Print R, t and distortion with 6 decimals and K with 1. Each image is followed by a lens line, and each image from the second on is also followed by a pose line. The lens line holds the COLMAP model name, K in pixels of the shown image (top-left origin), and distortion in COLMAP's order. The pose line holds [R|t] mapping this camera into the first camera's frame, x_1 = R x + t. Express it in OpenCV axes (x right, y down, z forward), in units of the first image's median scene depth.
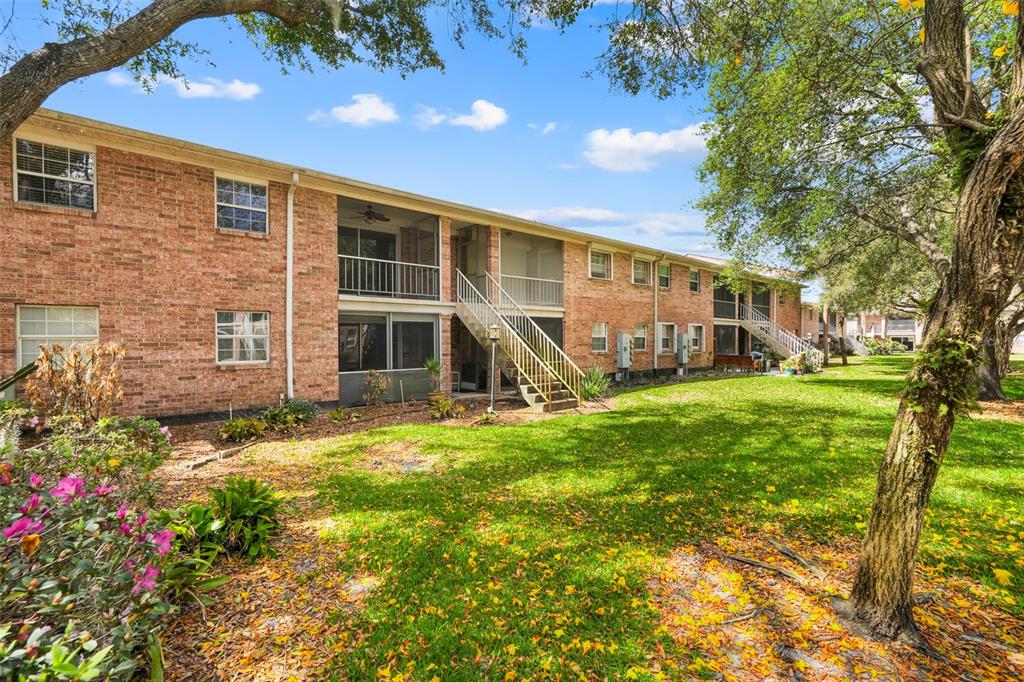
lens RADIAL K [[460.7, 0, 511.9], [0, 460.7, 338.5], [0, 0, 1]] dist [-0.000748, 0.000214]
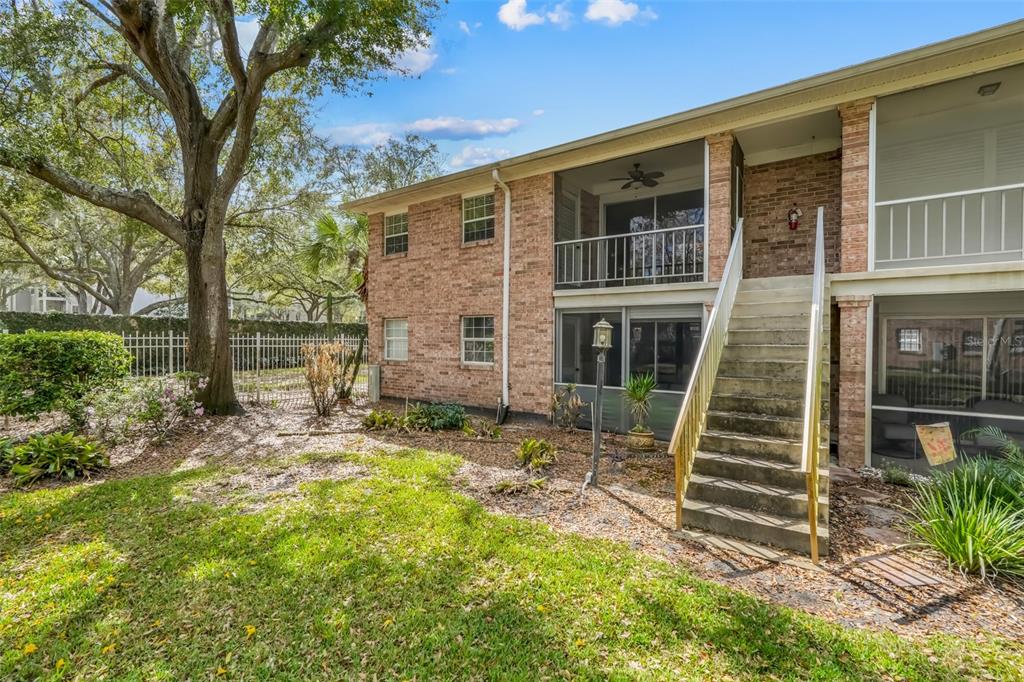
lens RADIAL K [[460.7, 0, 512.2], [0, 460.7, 342.0], [0, 0, 1]] dist [-0.000748, 0.000214]
pose [[0.235025, 0.011321, -0.971923, 0.451056], [-0.009503, 0.999911, 0.009349, -0.008176], [0.971943, 0.007039, 0.235111, 0.769201]]
